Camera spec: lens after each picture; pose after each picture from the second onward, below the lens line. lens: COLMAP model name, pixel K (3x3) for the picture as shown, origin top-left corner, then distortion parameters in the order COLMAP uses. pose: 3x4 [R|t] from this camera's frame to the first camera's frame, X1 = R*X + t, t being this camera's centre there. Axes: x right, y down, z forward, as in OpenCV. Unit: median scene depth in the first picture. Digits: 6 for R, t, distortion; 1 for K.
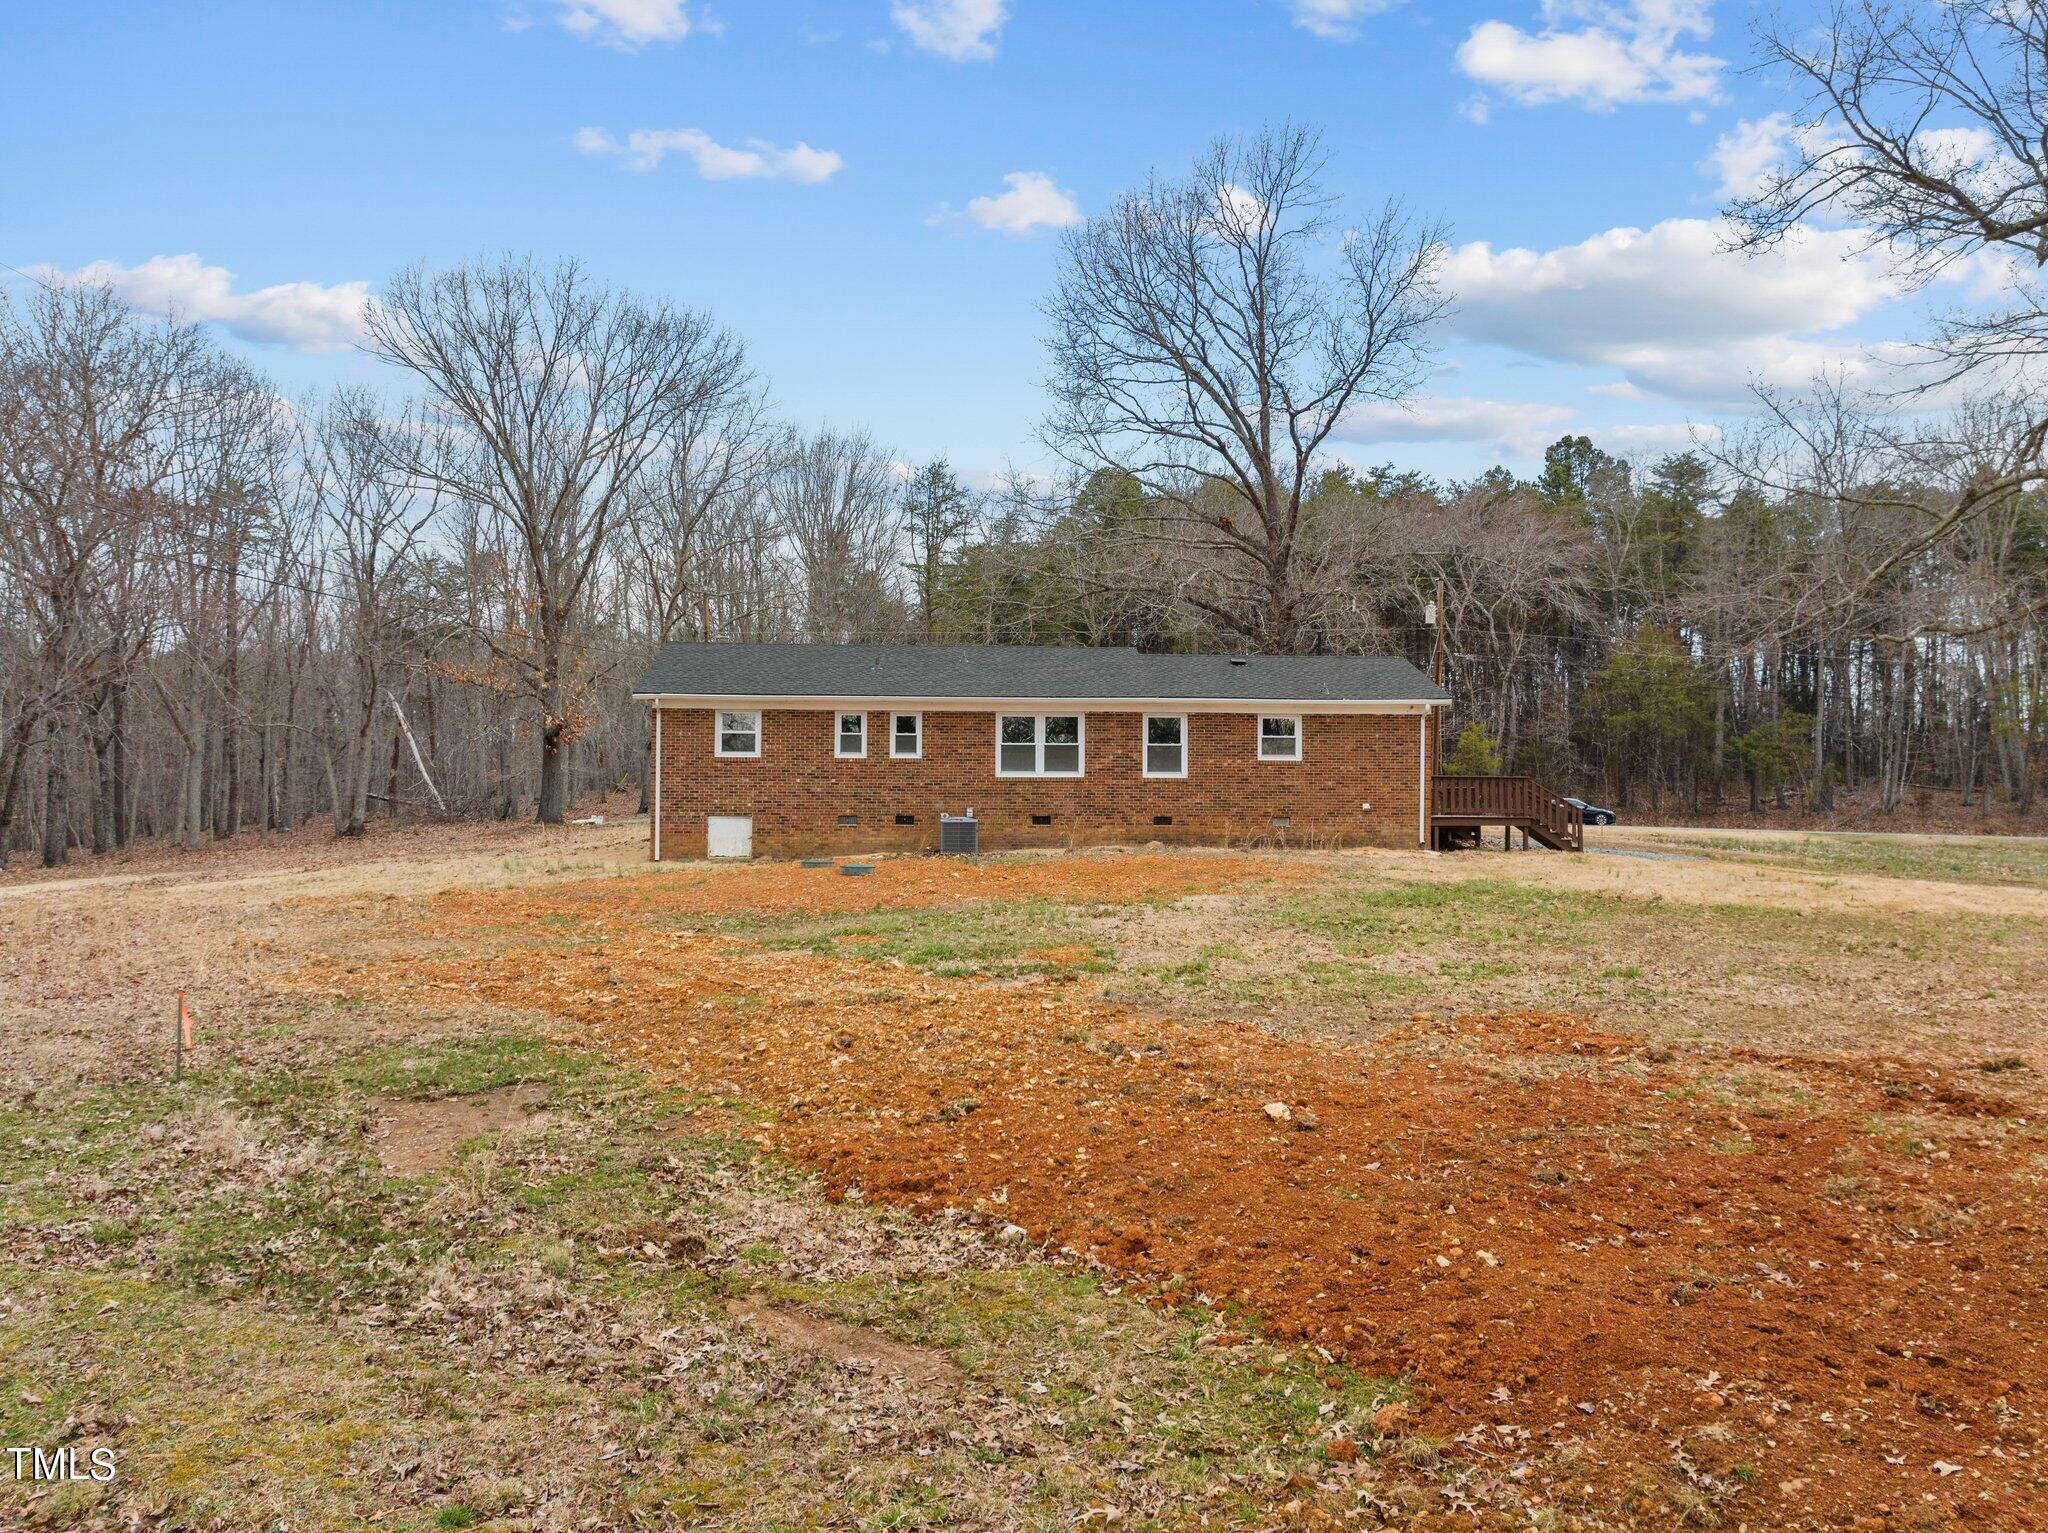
lens RADIAL K [[1419.1, 0, 1024.0], [0, 1419.1, 766.5], [0, 0, 1]] dist [0.003776, 0.000824]
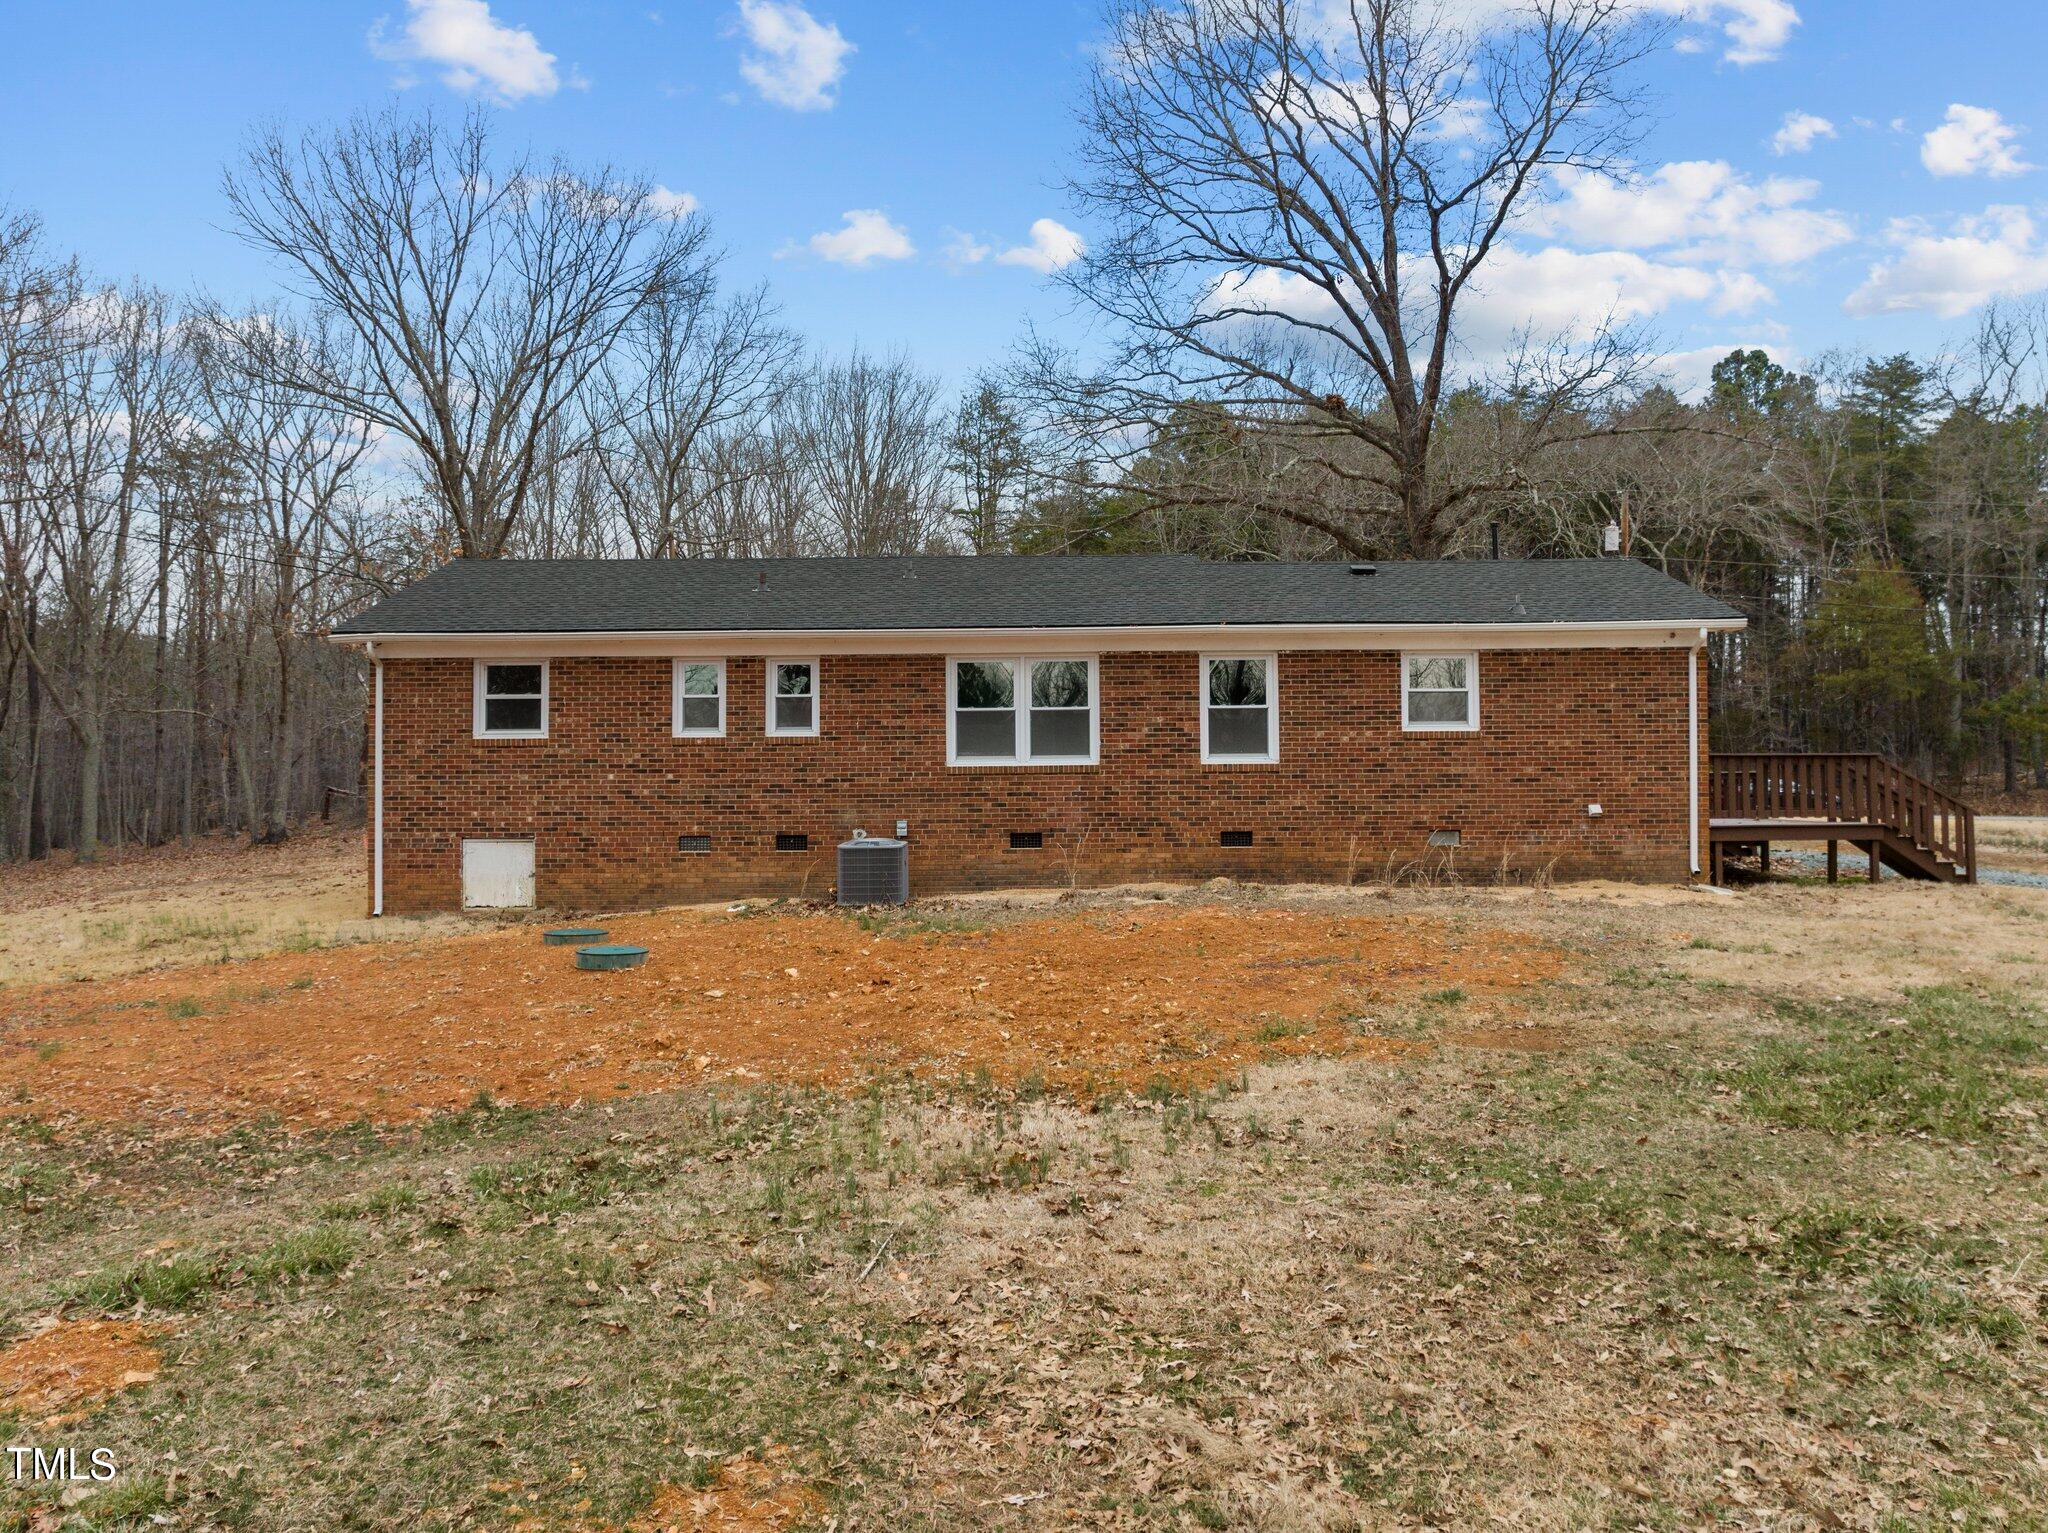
lens RADIAL K [[1465.4, 0, 1024.0], [0, 1465.4, 766.5], [0, 0, 1]] dist [-0.023103, -0.001904]
pose [[0.997553, -0.013176, -0.068664, 0.052653], [0.013979, 0.999839, 0.011221, 0.001062], [0.068505, -0.012153, 0.997577, 0.399170]]
